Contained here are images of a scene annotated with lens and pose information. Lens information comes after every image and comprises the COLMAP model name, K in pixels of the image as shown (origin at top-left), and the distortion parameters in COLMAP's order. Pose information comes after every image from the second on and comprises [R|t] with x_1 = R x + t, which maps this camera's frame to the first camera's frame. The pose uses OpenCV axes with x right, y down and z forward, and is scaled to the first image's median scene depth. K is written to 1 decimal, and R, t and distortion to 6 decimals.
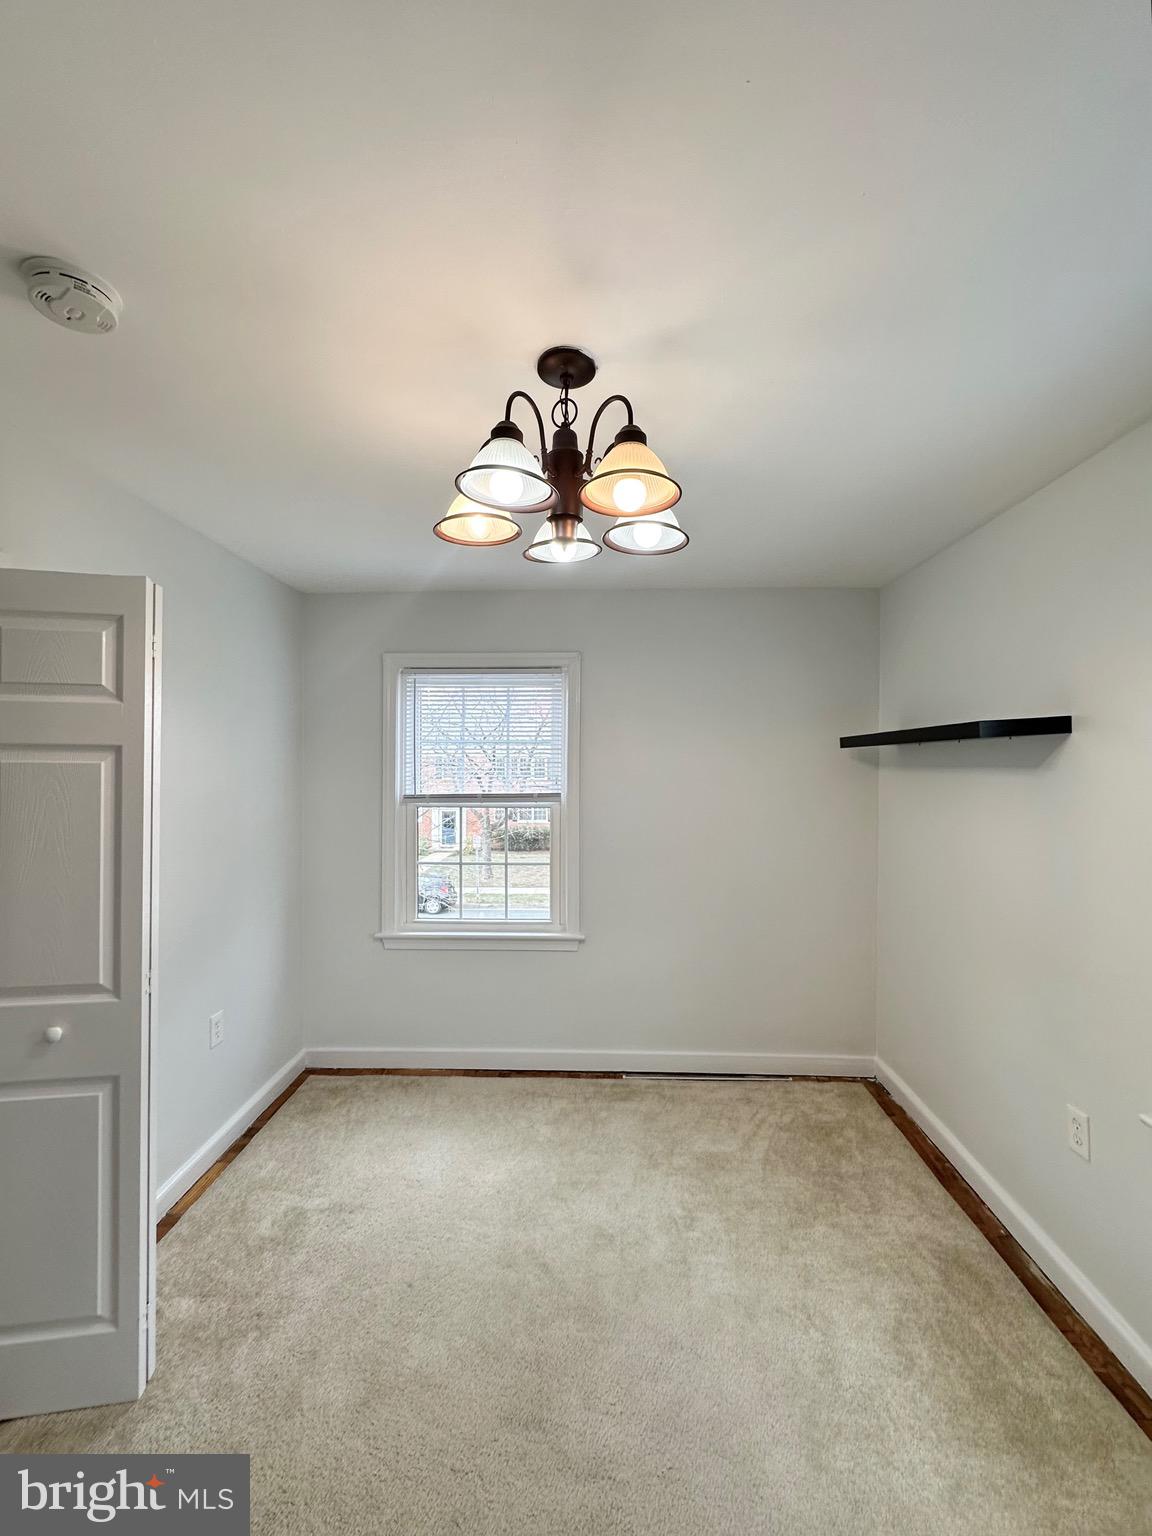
lens RADIAL K [[611.7, 0, 580.6], [0, 611.7, 763.8], [0, 0, 1]] dist [-0.002603, 0.000403]
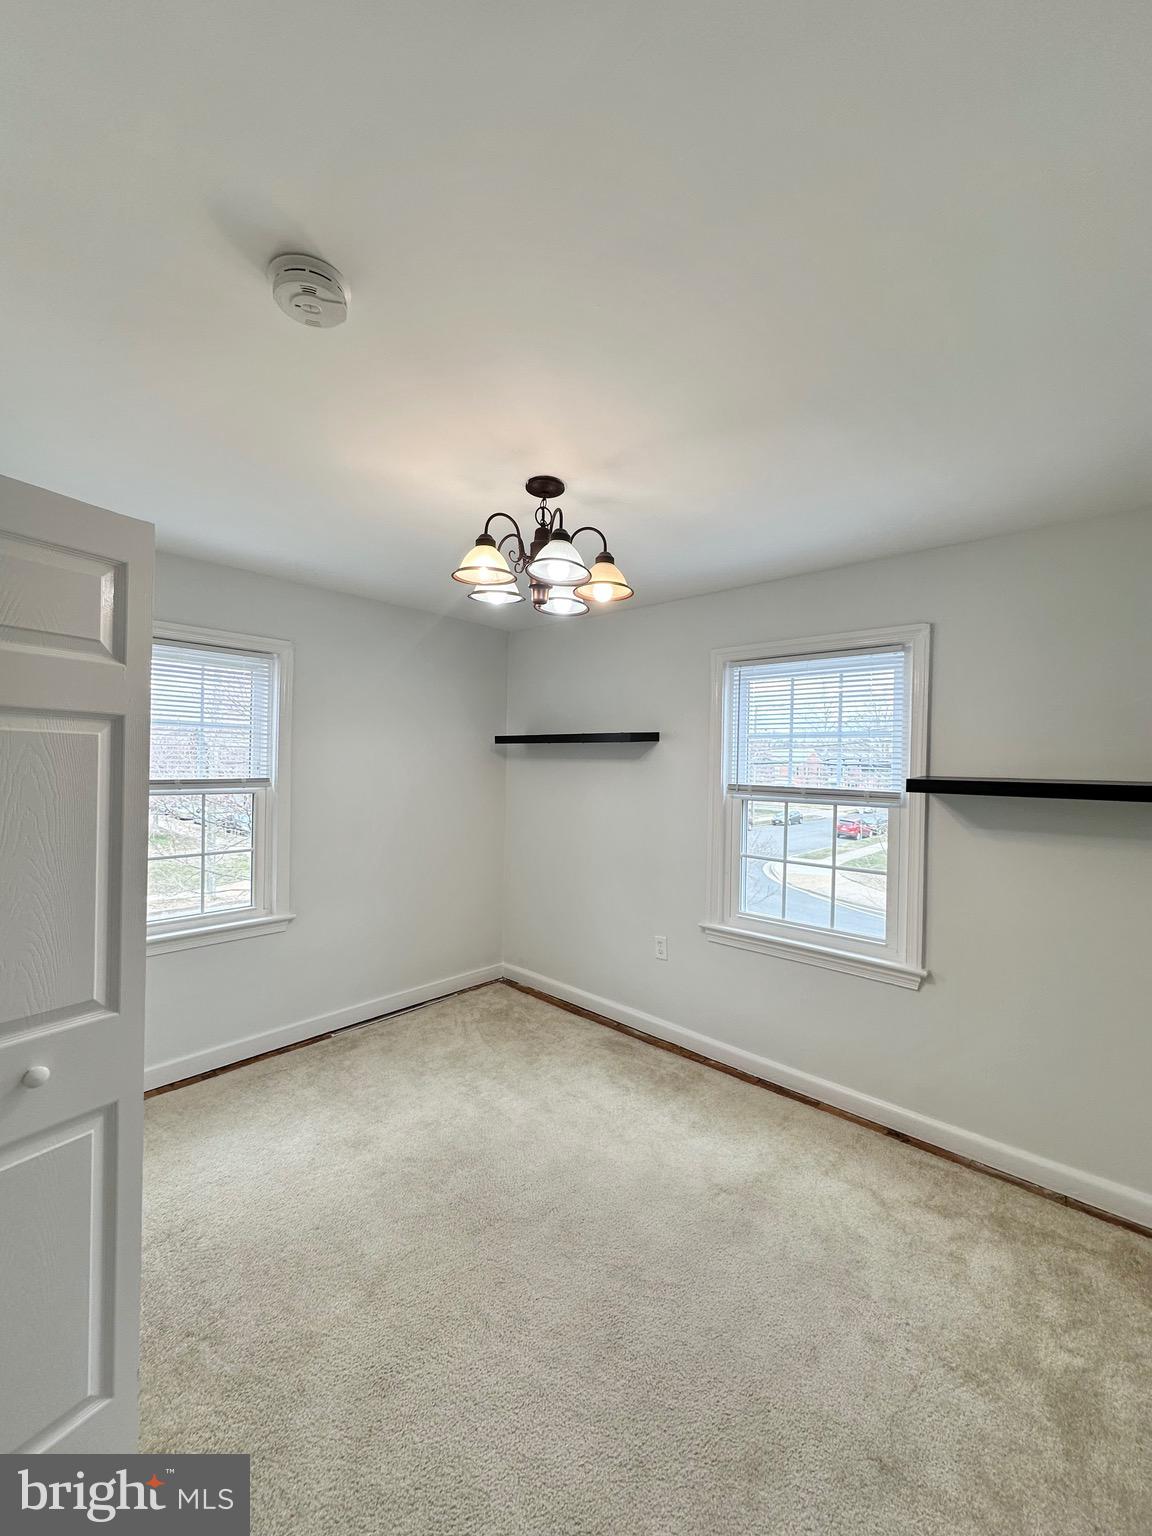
lens RADIAL K [[611.7, 0, 533.5], [0, 611.7, 761.3], [0, 0, 1]] dist [-0.002603, 0.000403]
pose [[0.674152, 0.014171, 0.738456, -0.650665], [-0.021383, 0.999771, 0.000336, 0.014259], [-0.738283, -0.016017, 0.674301, -0.000190]]
